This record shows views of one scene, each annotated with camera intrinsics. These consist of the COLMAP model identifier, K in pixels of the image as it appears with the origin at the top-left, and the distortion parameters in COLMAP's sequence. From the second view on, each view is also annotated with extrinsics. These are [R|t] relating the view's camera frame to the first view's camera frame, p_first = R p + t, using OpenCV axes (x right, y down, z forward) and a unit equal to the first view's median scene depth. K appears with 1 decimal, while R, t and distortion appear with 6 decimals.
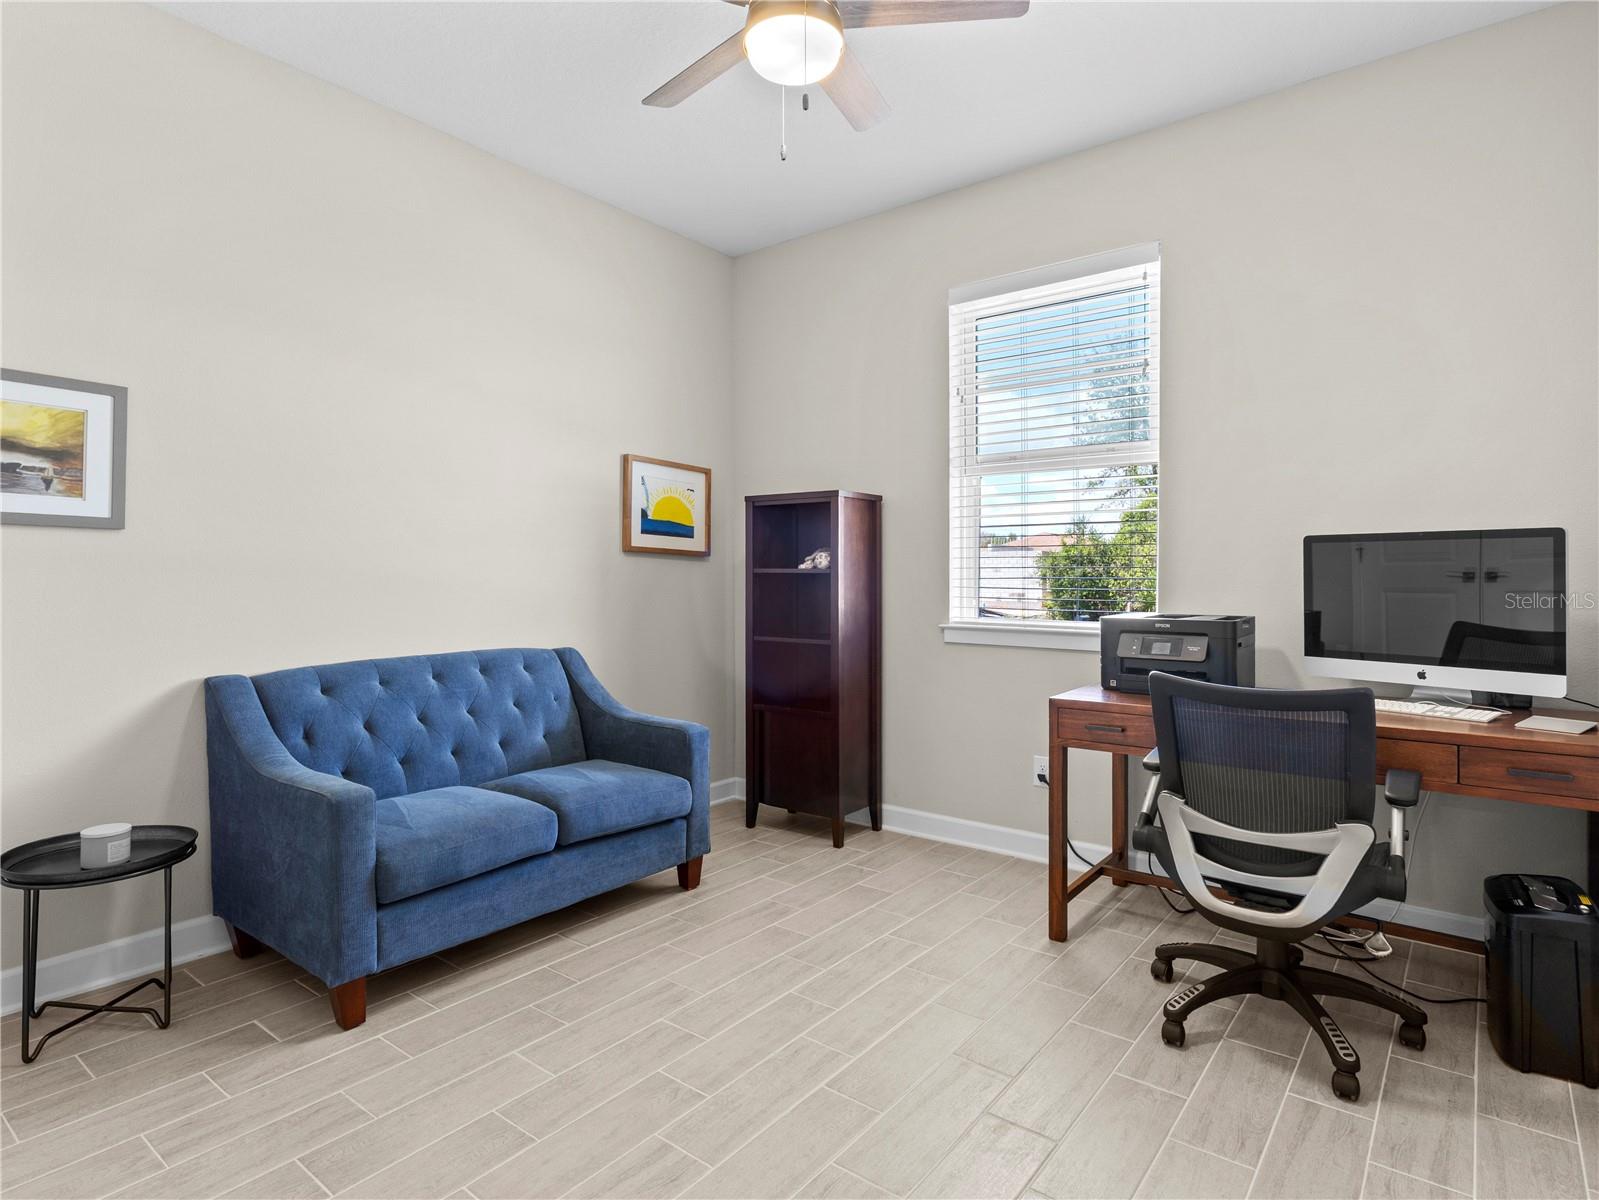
lens RADIAL K [[867.8, 0, 786.8], [0, 867.8, 579.1], [0, 0, 1]] dist [-0.003250, -0.000688]
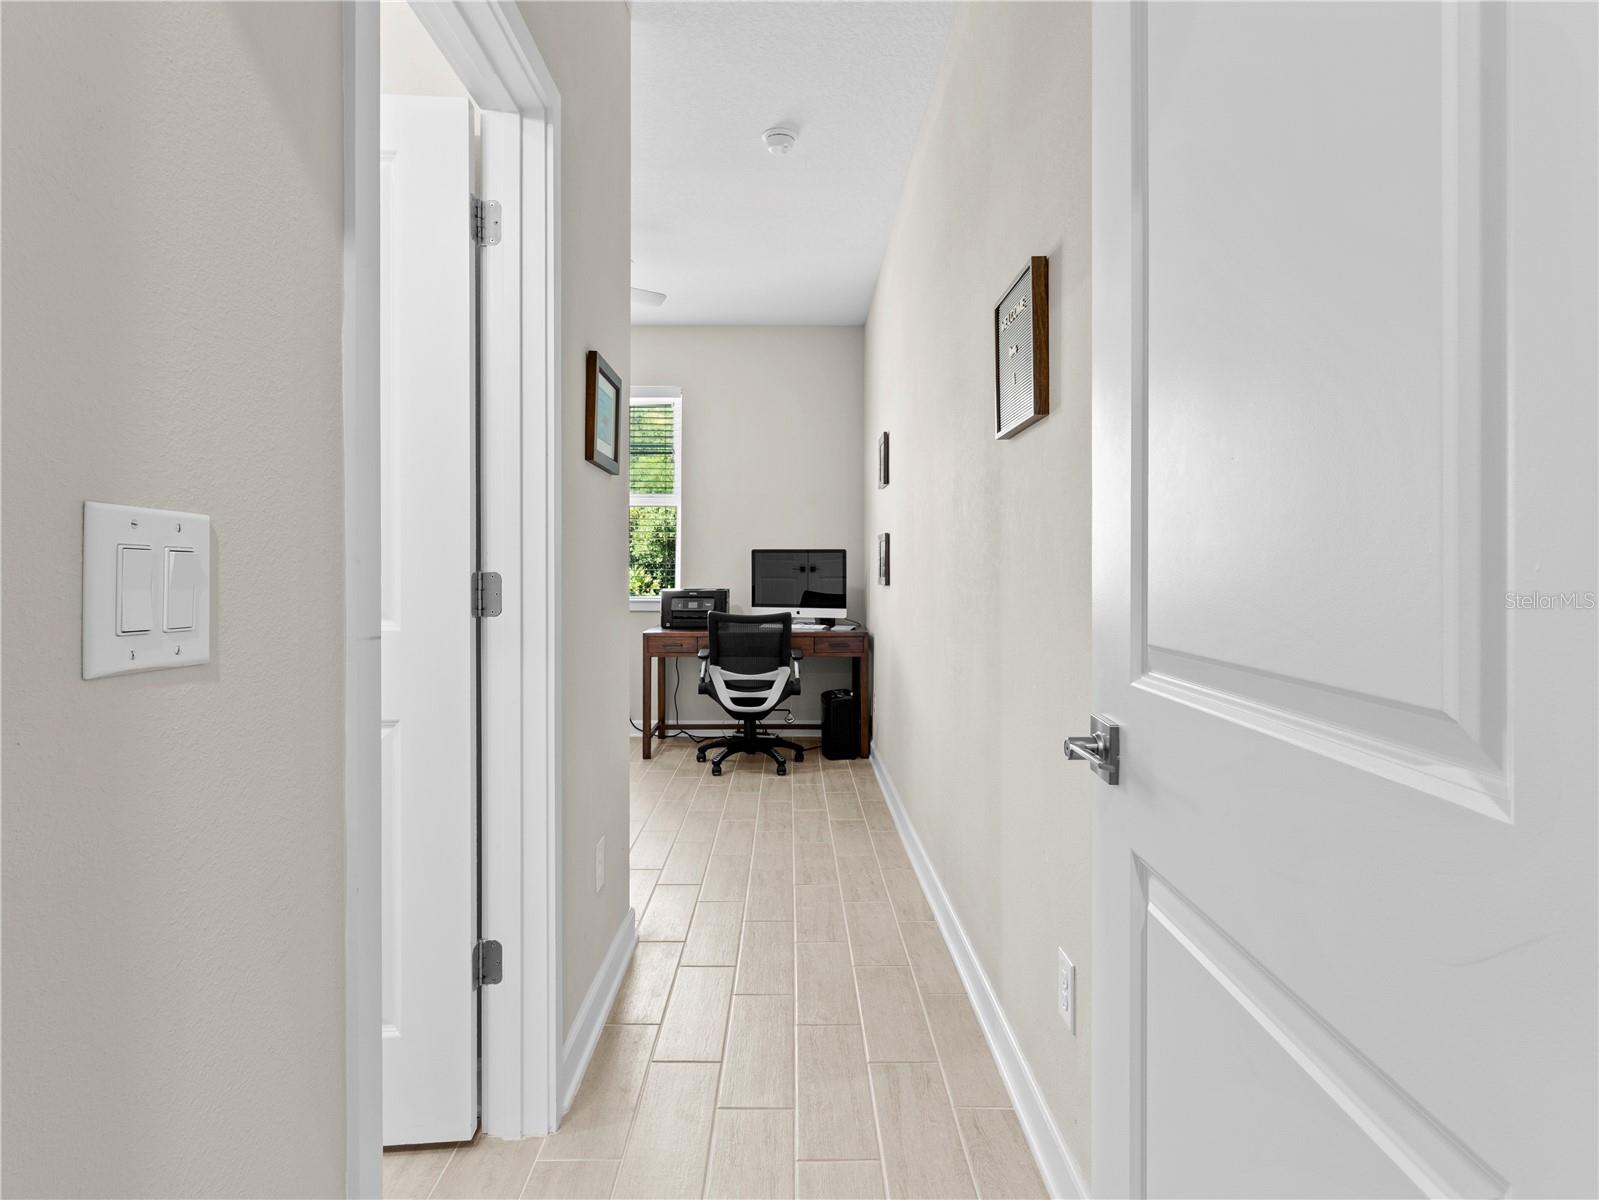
lens RADIAL K [[867.8, 0, 786.8], [0, 867.8, 579.1], [0, 0, 1]] dist [-0.003250, -0.000688]
pose [[0.781853, -0.003204, 0.623455, -0.803891], [-0.003249, 0.999952, 0.009214, 0.002486], [-0.623454, -0.009230, 0.781805, -0.861766]]
